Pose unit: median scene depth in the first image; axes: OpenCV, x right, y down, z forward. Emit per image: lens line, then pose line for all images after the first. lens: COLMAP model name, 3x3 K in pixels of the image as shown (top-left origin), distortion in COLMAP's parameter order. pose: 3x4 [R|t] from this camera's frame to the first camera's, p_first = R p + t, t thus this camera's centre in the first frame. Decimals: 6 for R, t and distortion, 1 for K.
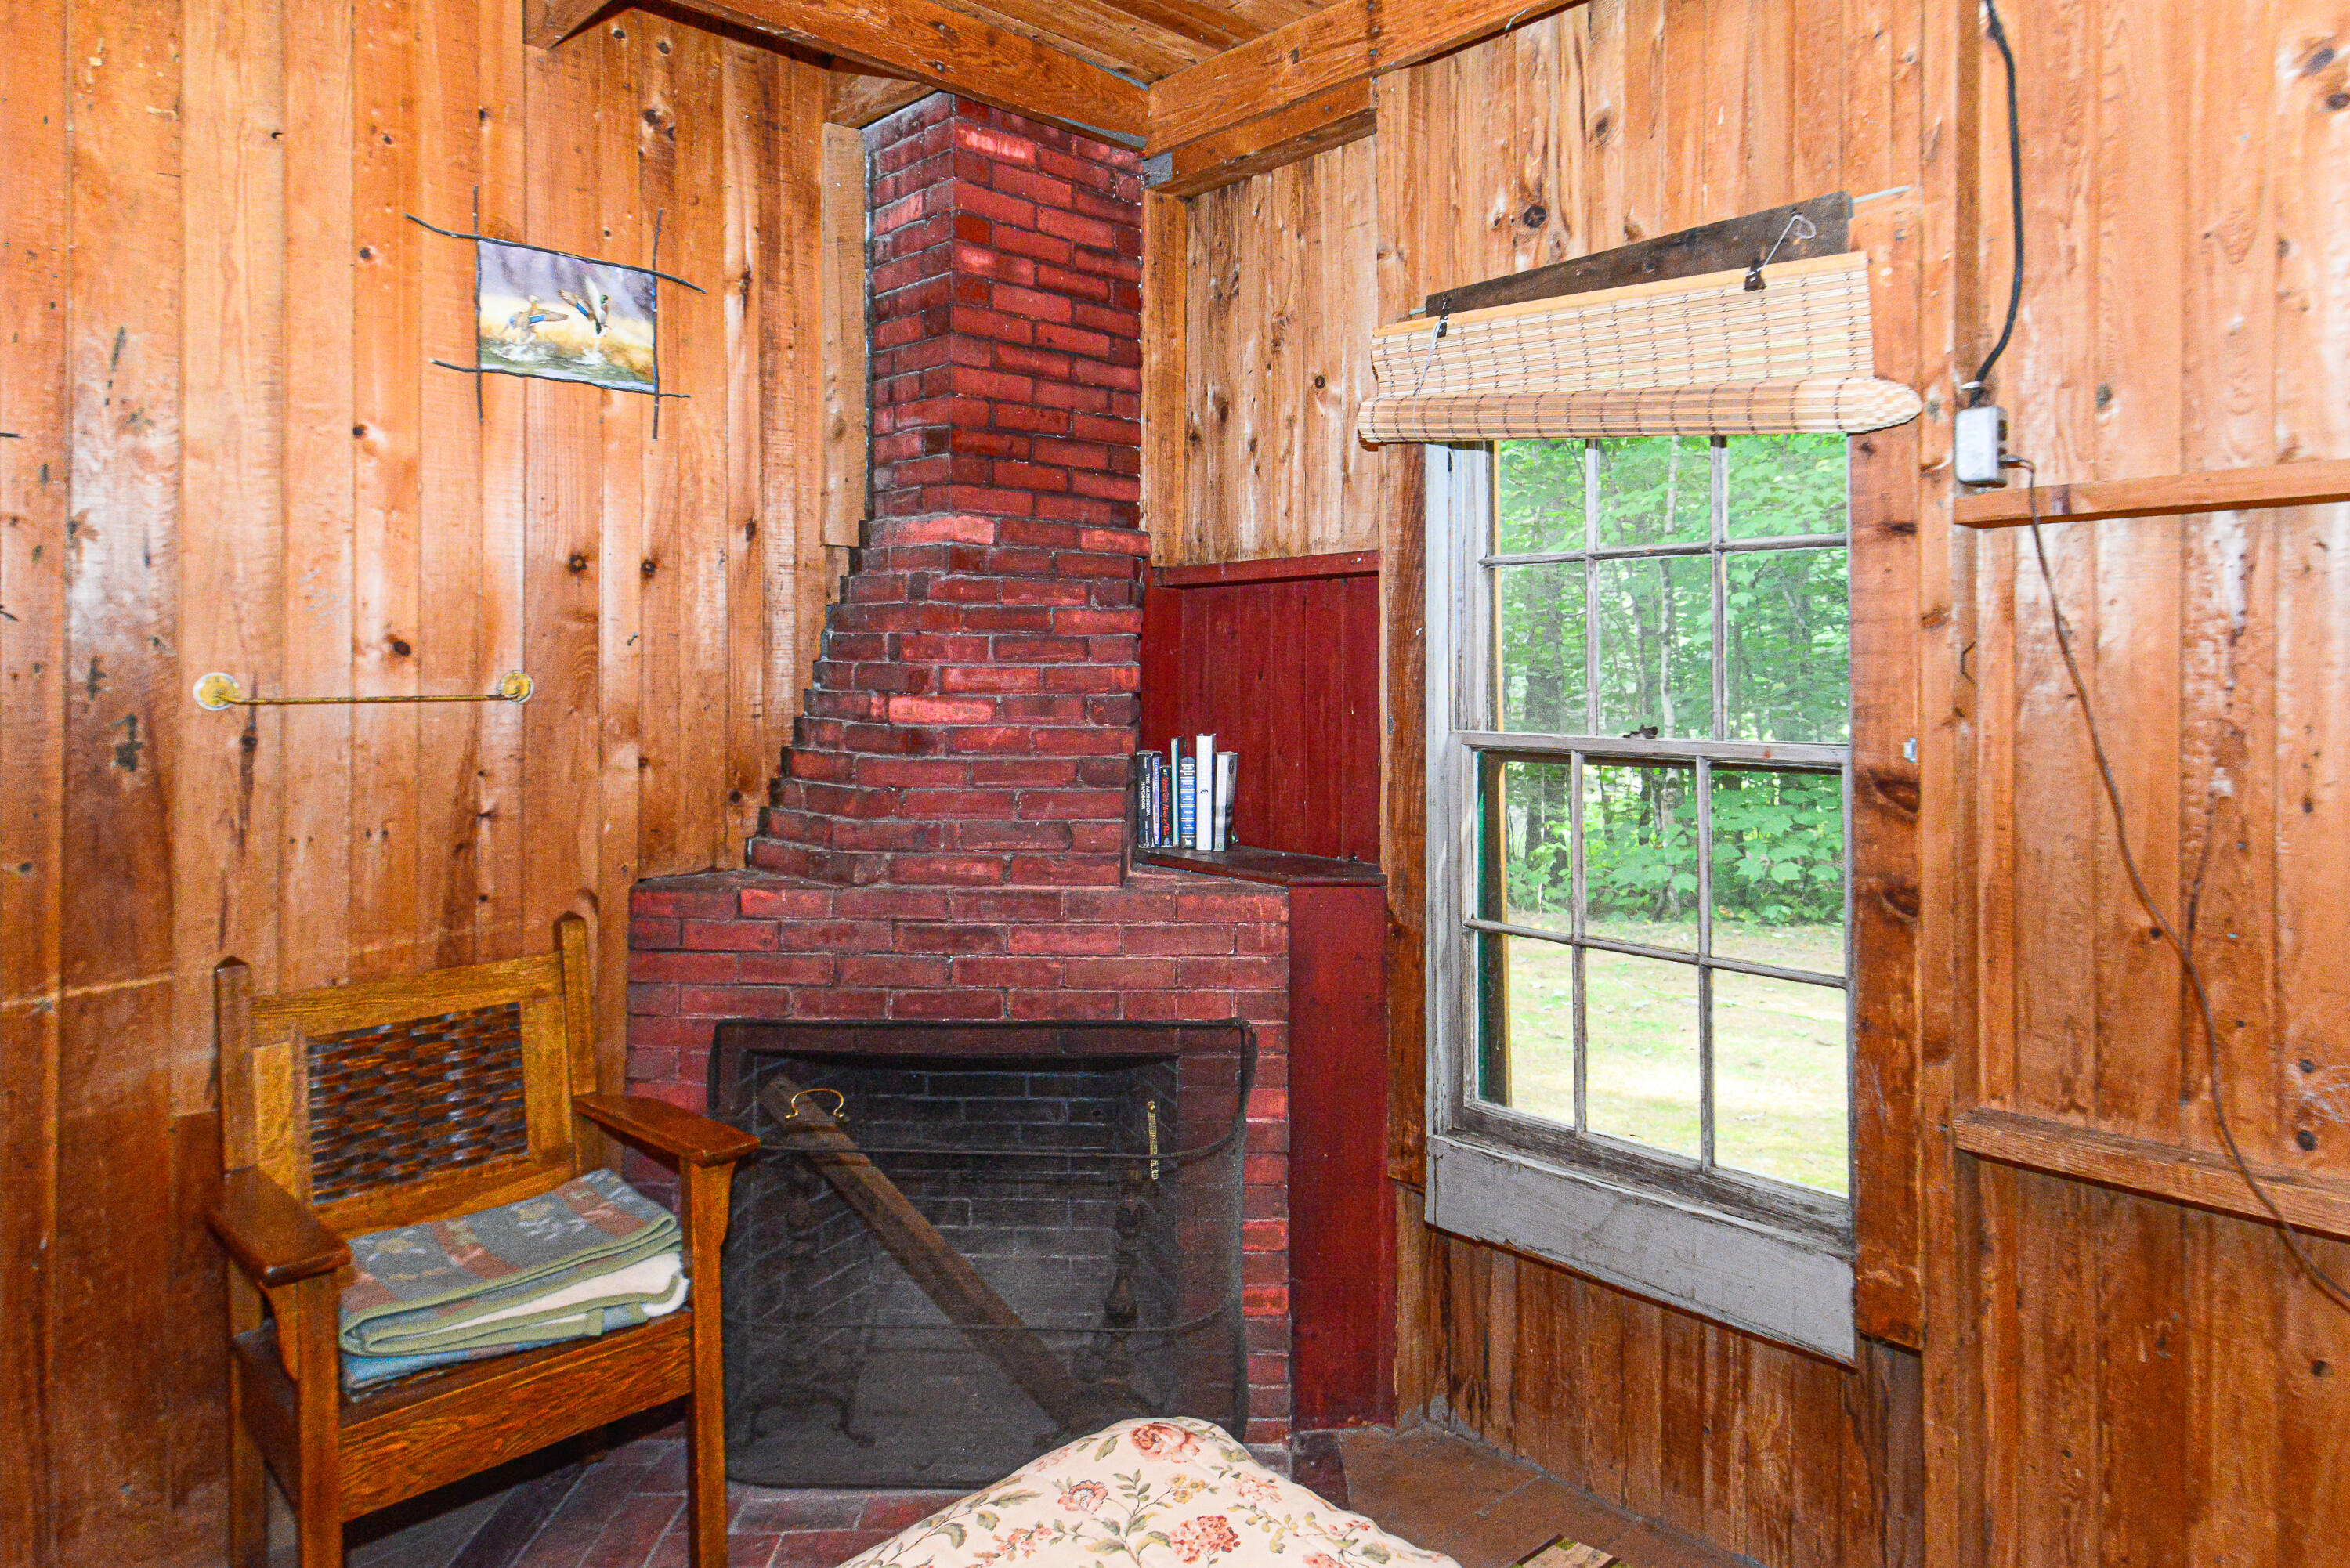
lens RADIAL K [[1512.6, 0, 1175.0], [0, 1512.6, 784.0], [0, 0, 1]] dist [0.002411, 0.000394]
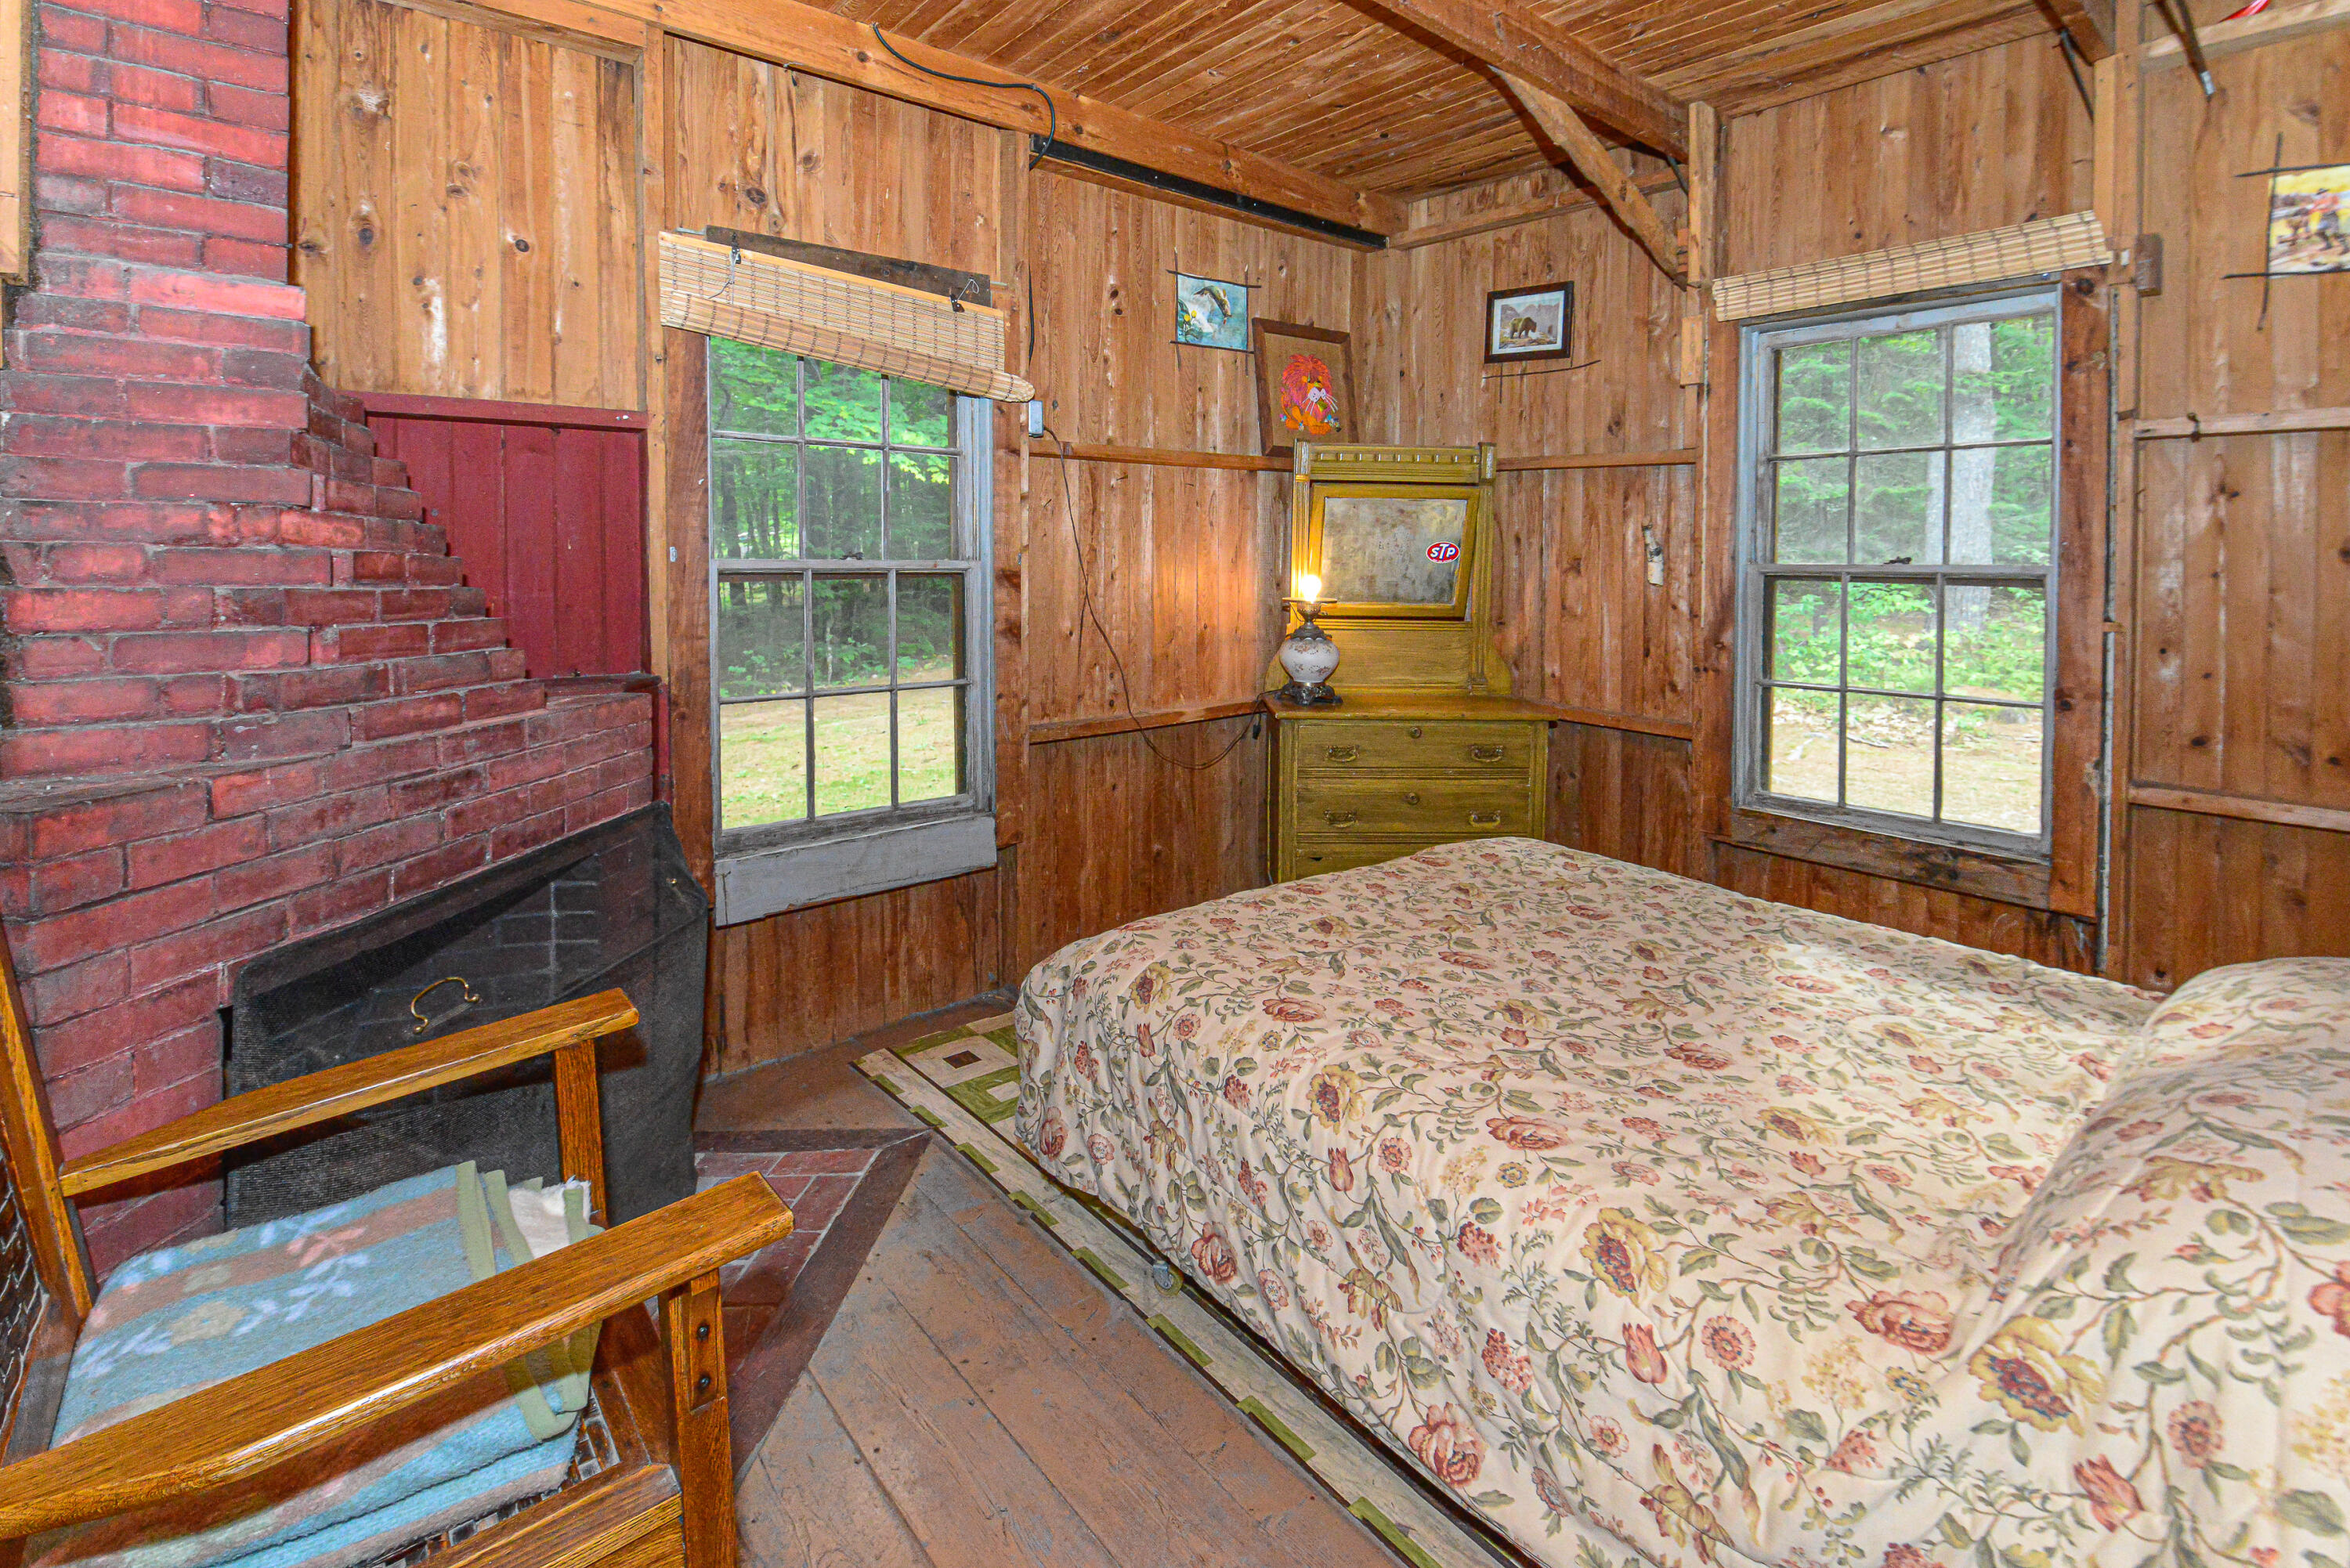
lens RADIAL K [[1031.1, 0, 1171.0], [0, 1031.1, 743.2], [0, 0, 1]] dist [-0.000797, -0.009771]
pose [[0.049946, -0.159141, 0.985992, -0.761490], [0.088645, 0.984034, 0.154335, 0.021126], [-0.994810, 0.079695, 0.063255, 0.561151]]
